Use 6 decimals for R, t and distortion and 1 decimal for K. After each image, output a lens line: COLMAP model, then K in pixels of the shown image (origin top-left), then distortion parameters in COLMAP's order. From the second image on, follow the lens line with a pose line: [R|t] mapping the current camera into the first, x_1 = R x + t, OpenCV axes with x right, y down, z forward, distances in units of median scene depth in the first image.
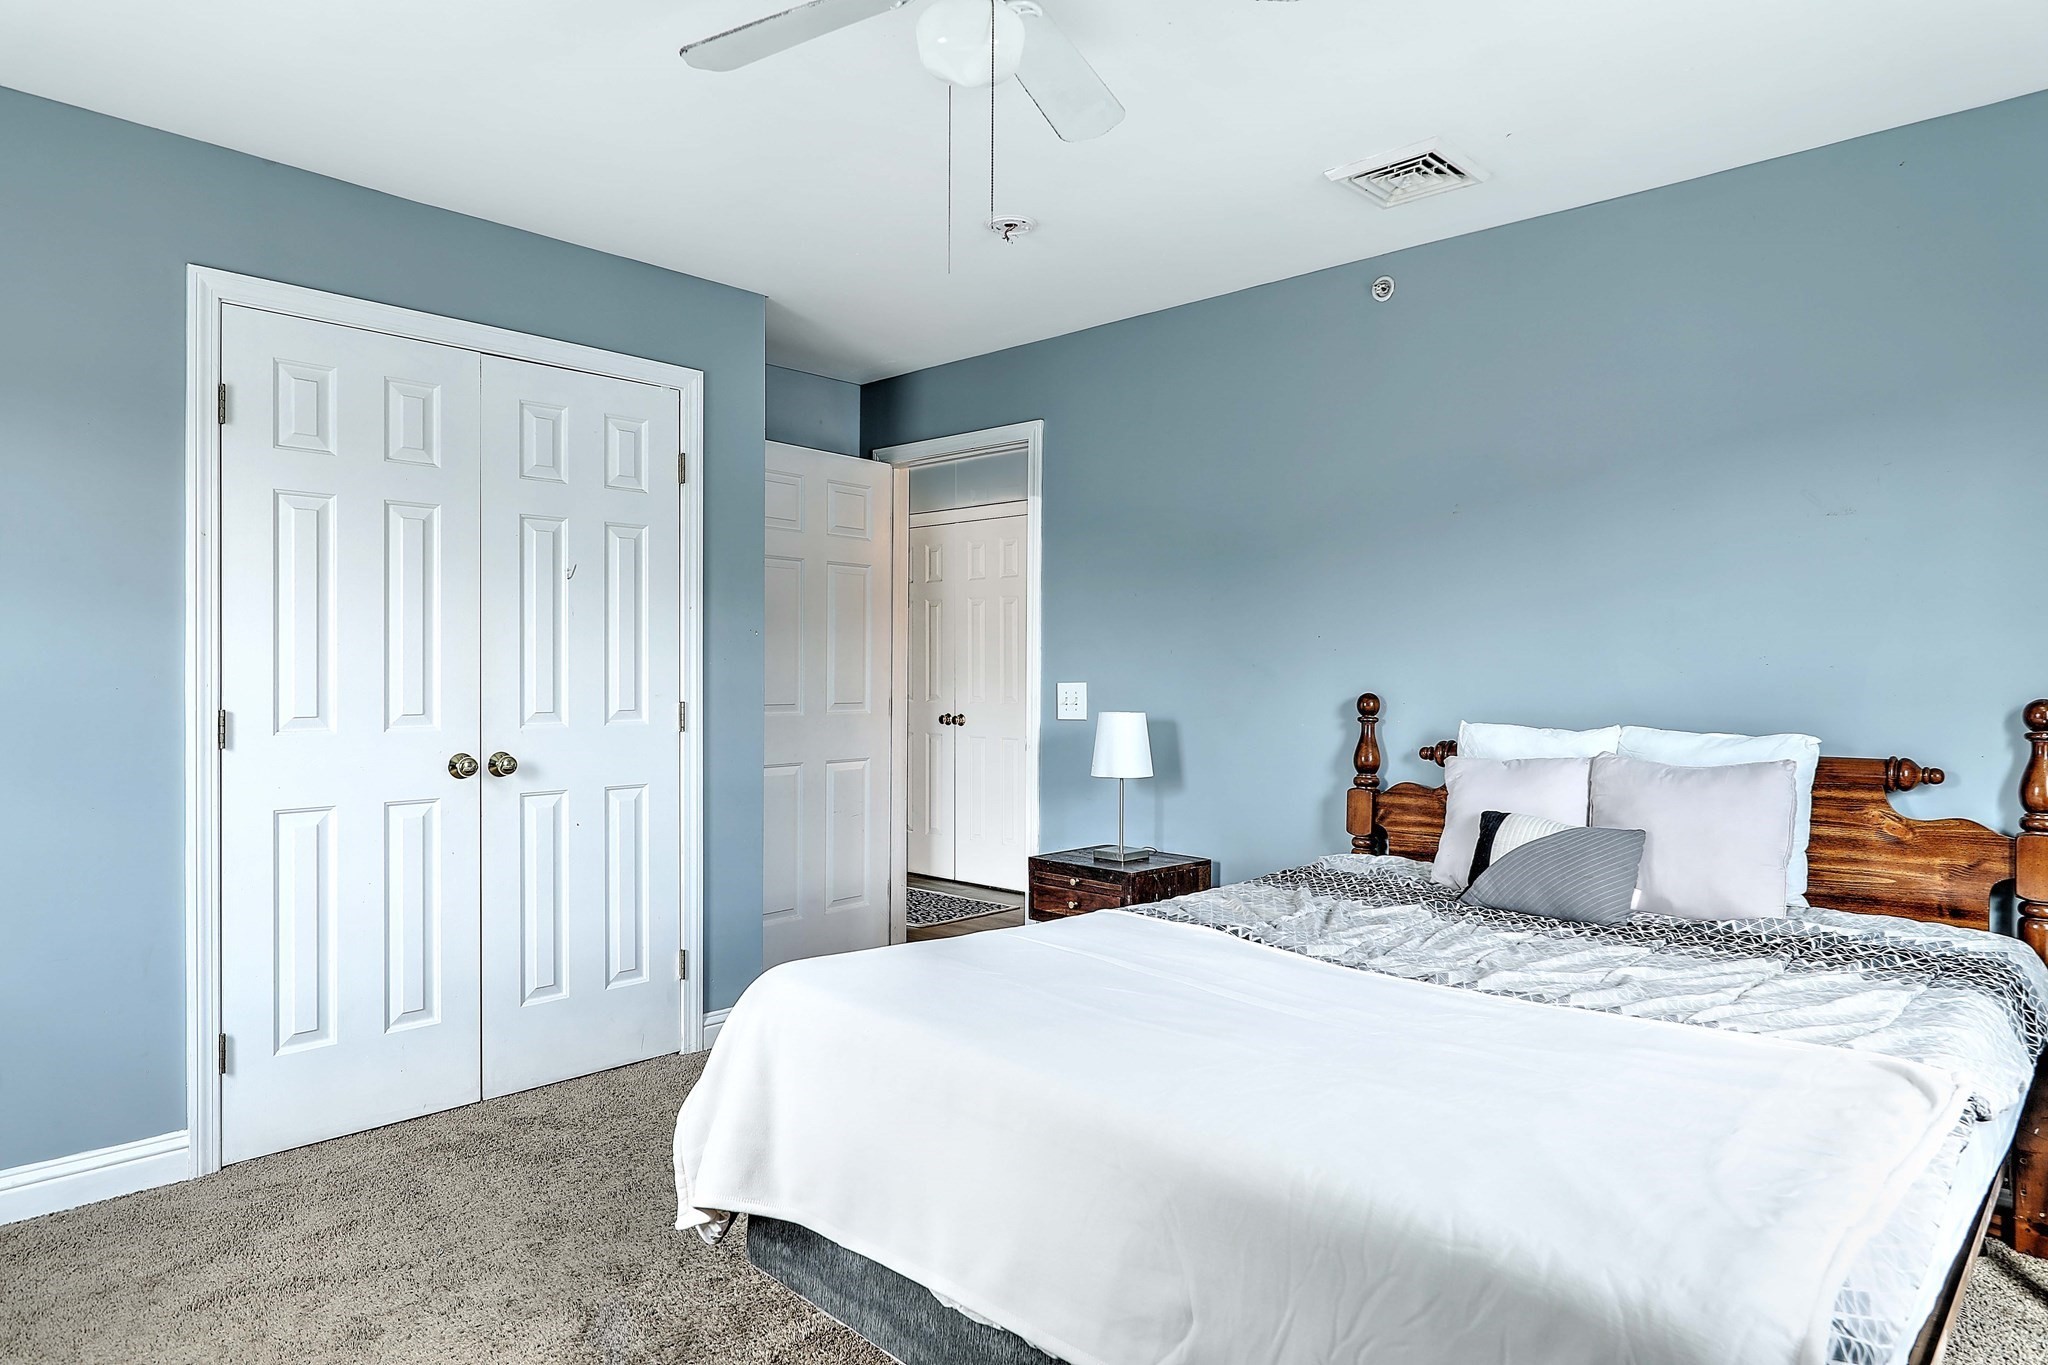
lens RADIAL K [[1222.3, 0, 1024.0], [0, 1222.3, 682.5], [0, 0, 1]] dist [0.000172, -0.000845]
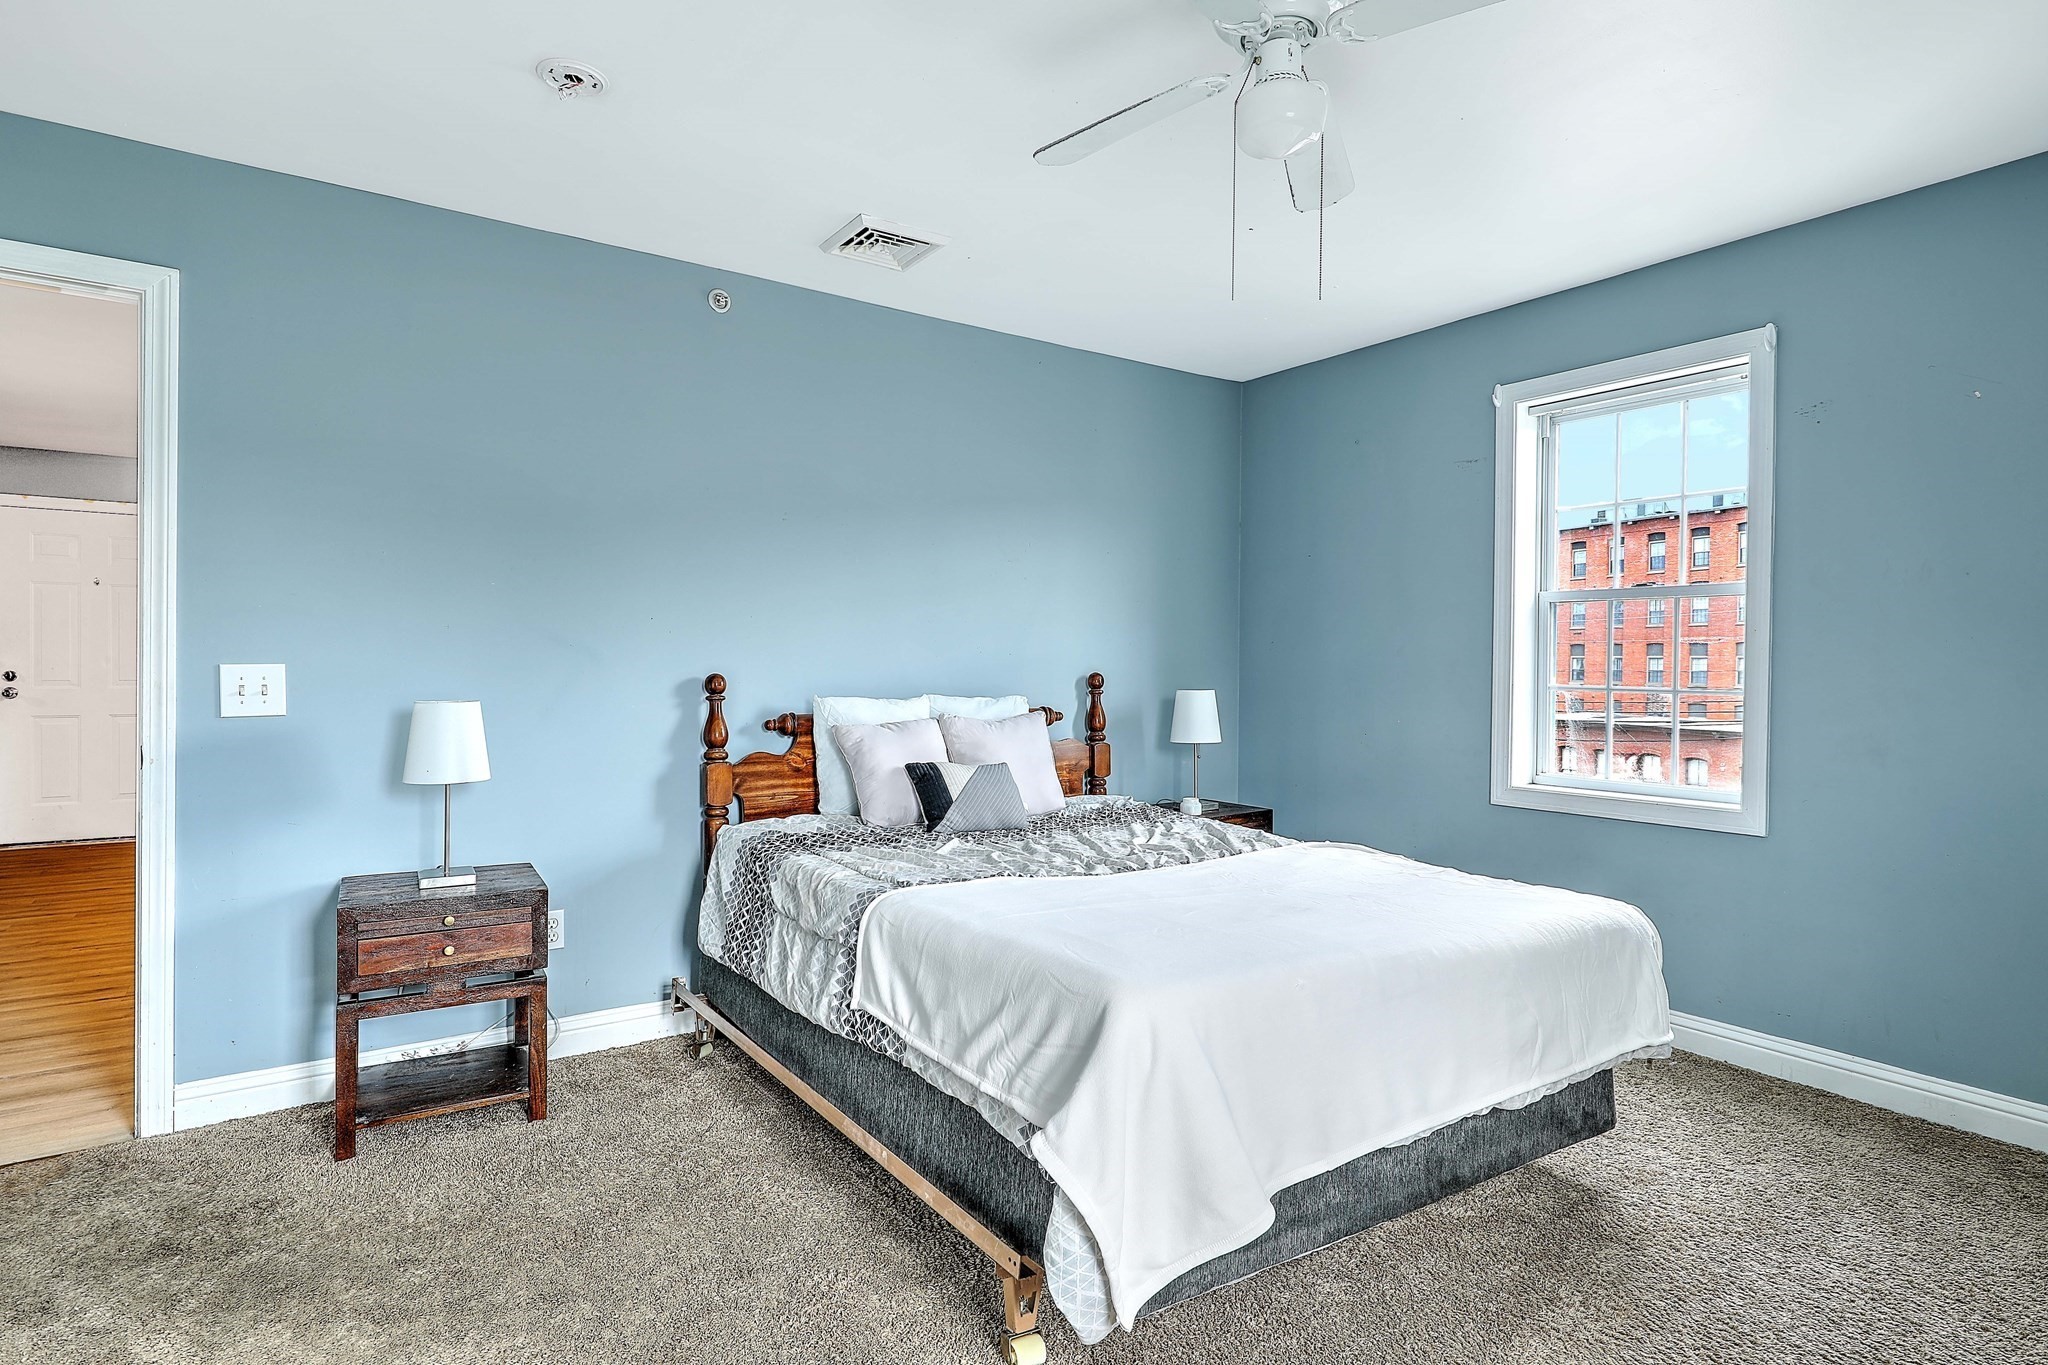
lens RADIAL K [[1068.2, 0, 1029.2], [0, 1068.2, 678.3], [0, 0, 1]] dist [0.013709, -0.000483]
pose [[0.192556, -0.014922, 0.981172, -0.602559], [-0.002282, 0.999875, 0.015655, -0.002252], [-0.981283, -0.005254, 0.192498, 0.562720]]
